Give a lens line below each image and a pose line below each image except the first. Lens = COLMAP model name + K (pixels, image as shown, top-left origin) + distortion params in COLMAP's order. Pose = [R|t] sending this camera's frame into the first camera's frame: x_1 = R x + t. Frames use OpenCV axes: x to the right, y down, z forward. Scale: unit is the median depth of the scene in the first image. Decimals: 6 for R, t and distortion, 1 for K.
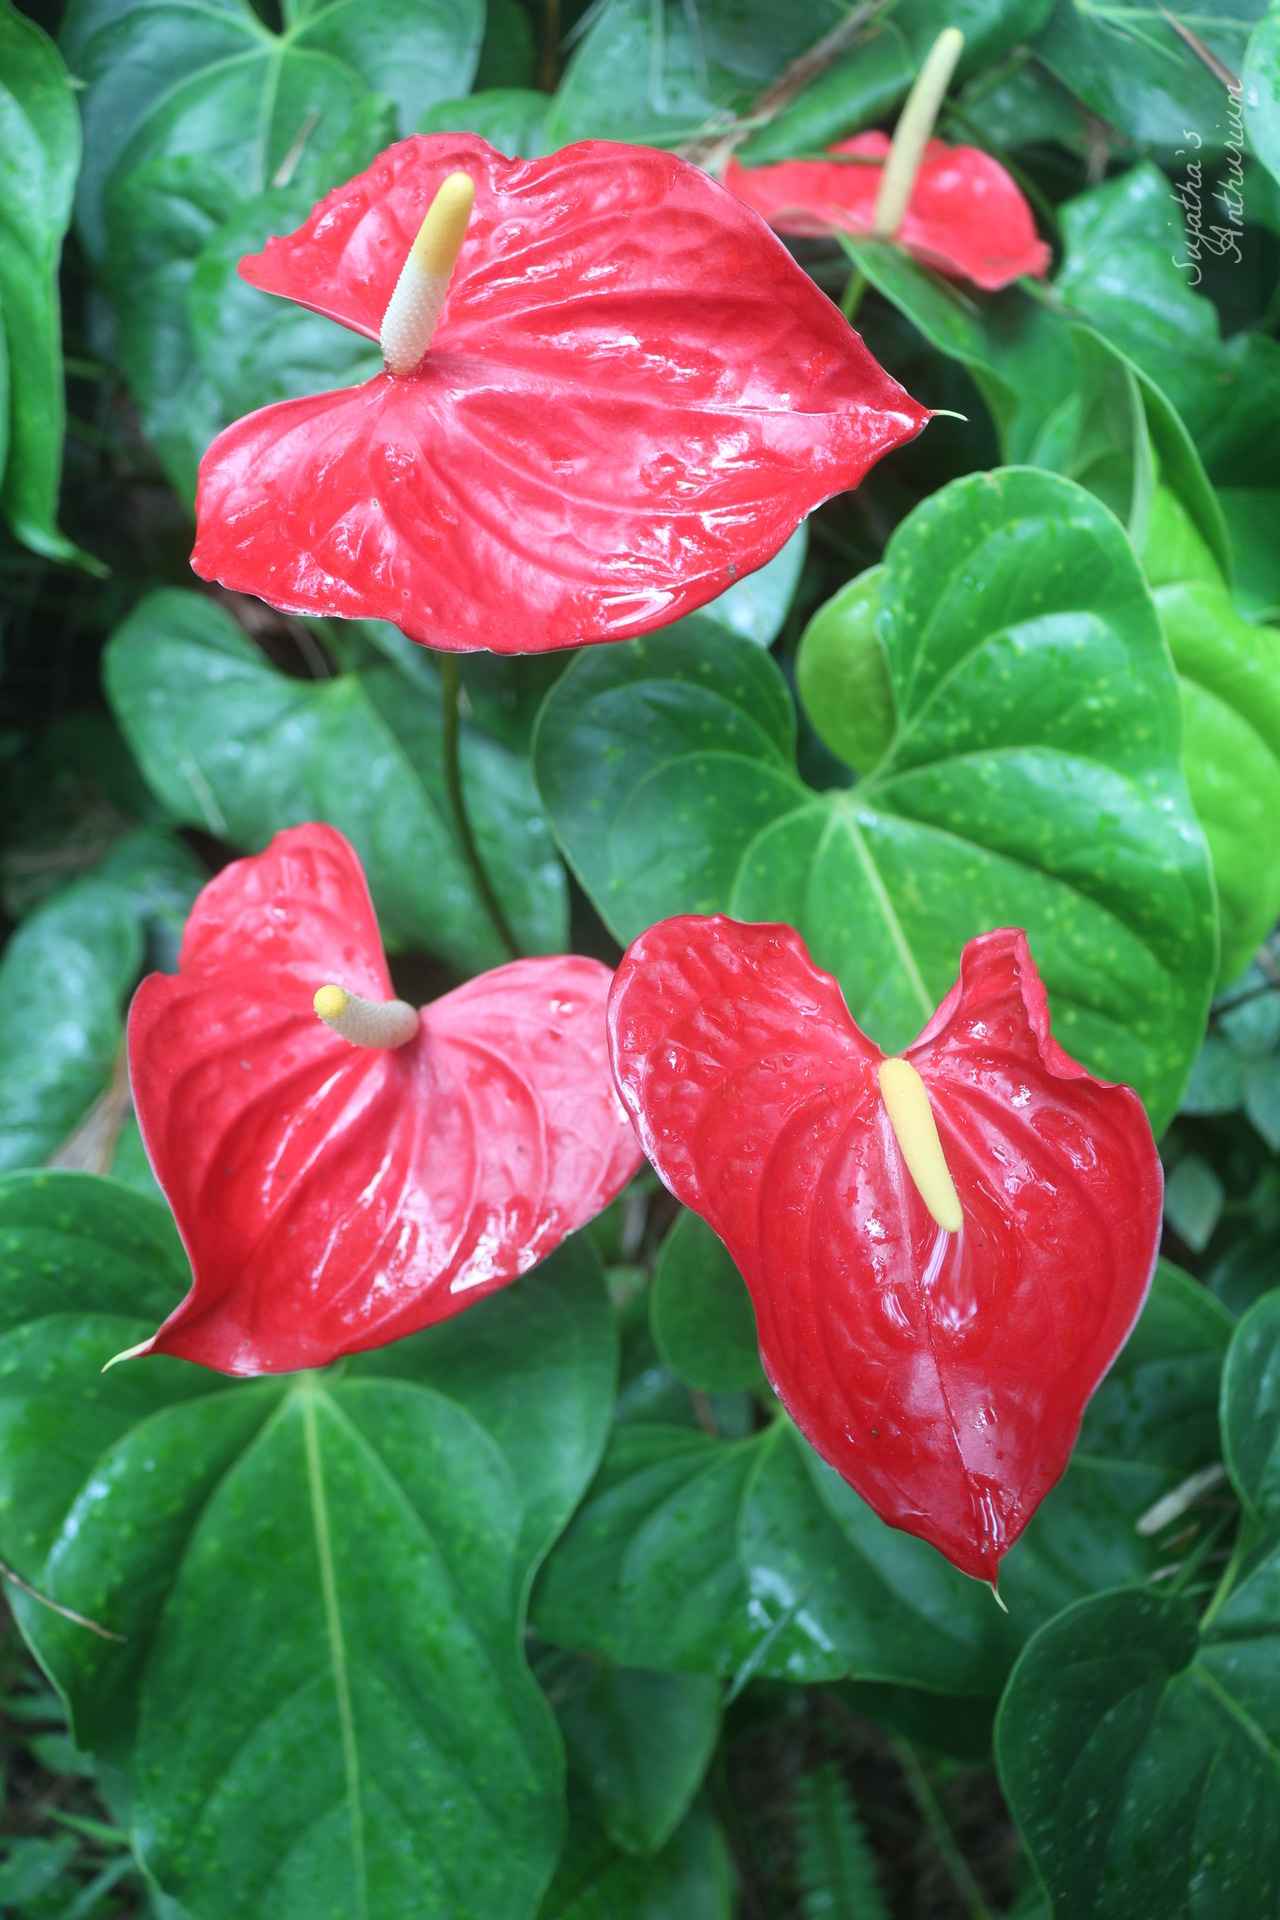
lens RADIAL K [[1604.7, 0, 650.7], [0, 1604.7, 966.9], [0, 0, 1]] dist [-0.101394, 0.061731]
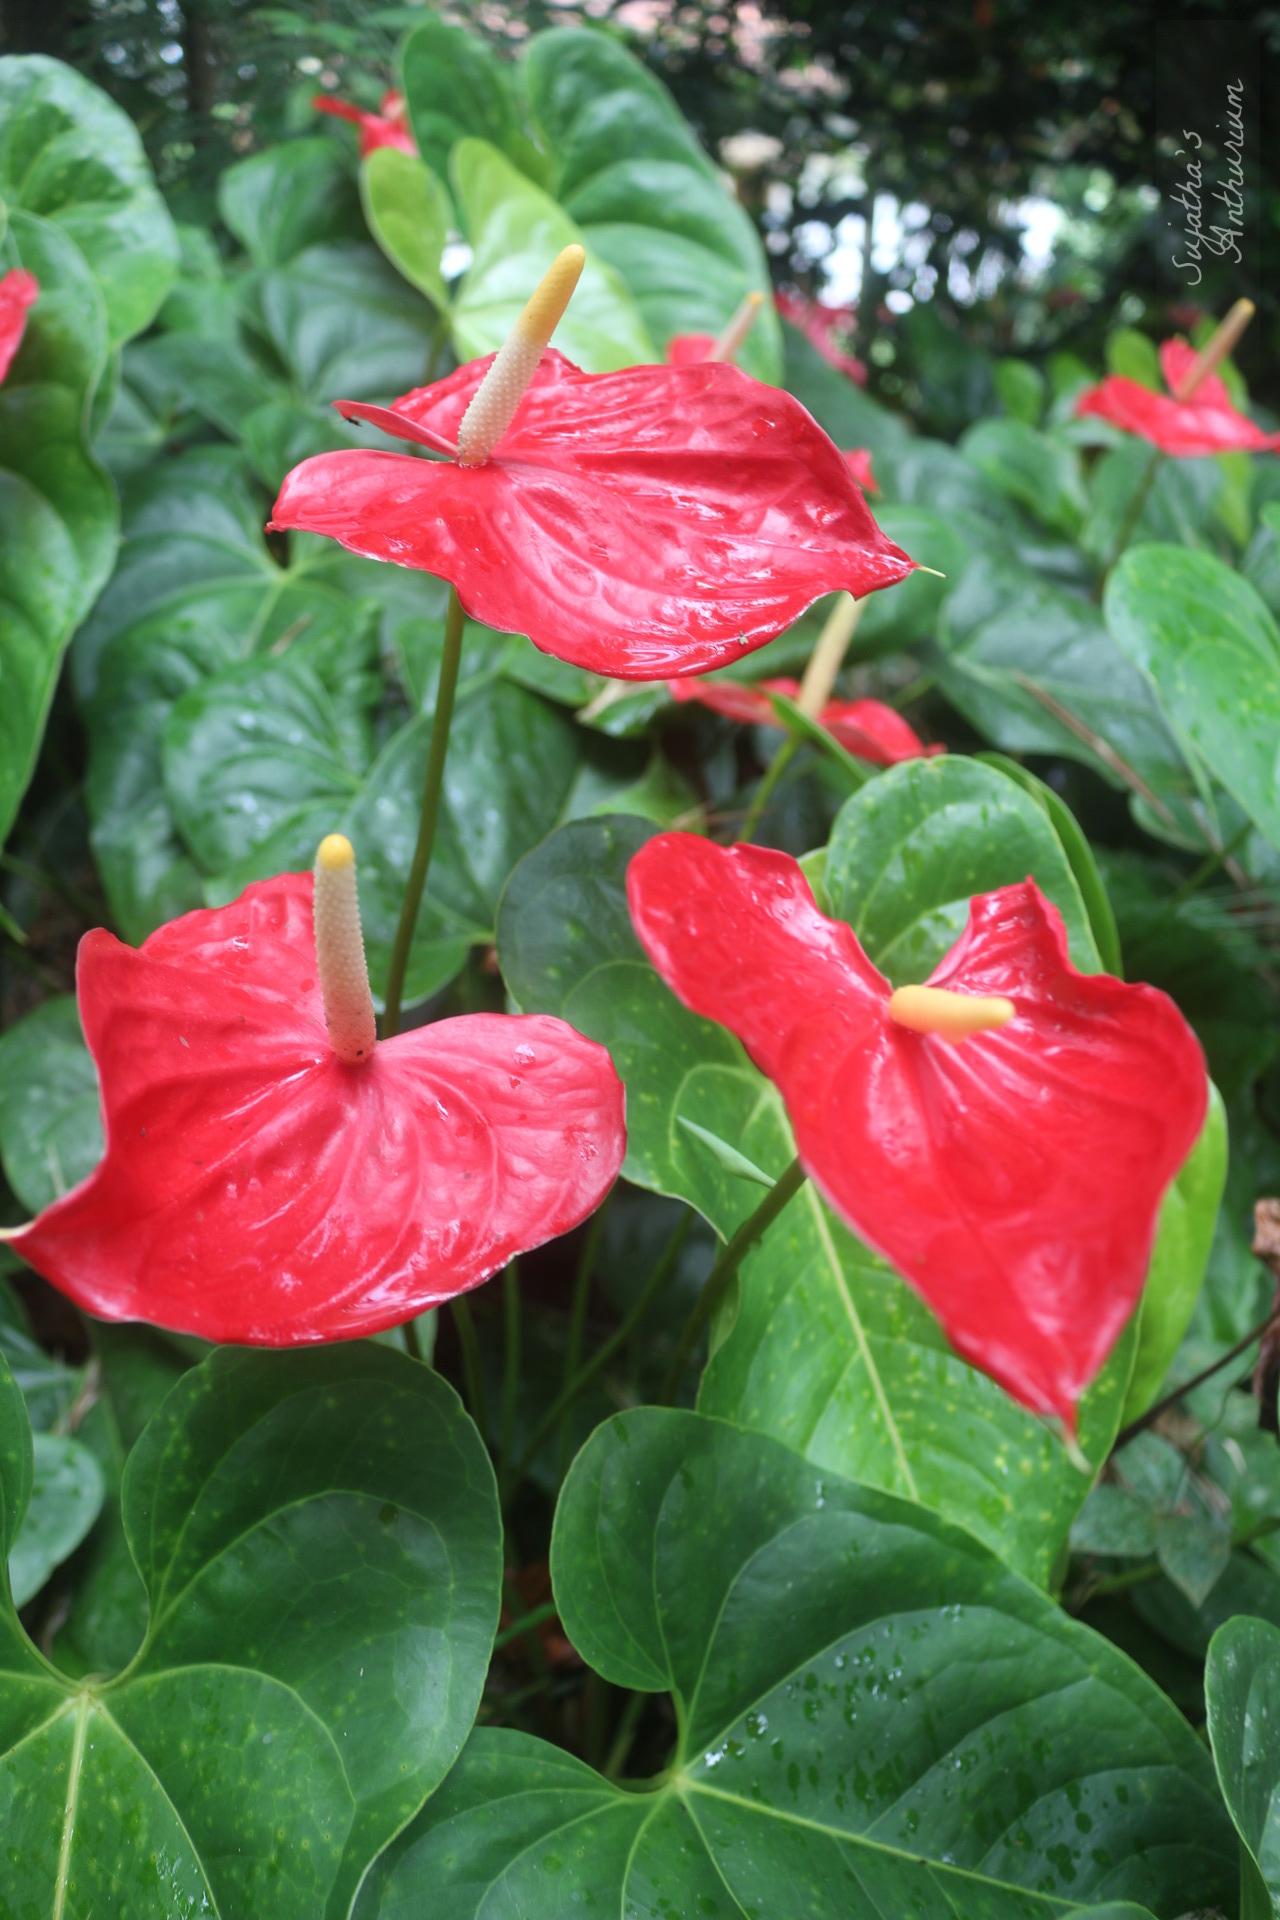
lens RADIAL K [[1604.7, 0, 638.4], [0, 1604.7, 963.1], [0, 0, 1]] dist [-0.101394, 0.061731]
pose [[0.987864, 0.128131, 0.087794, -0.066182], [-0.067160, 0.862025, -0.502396, 0.370755], [-0.140053, 0.490403, 0.860169, 0.122429]]
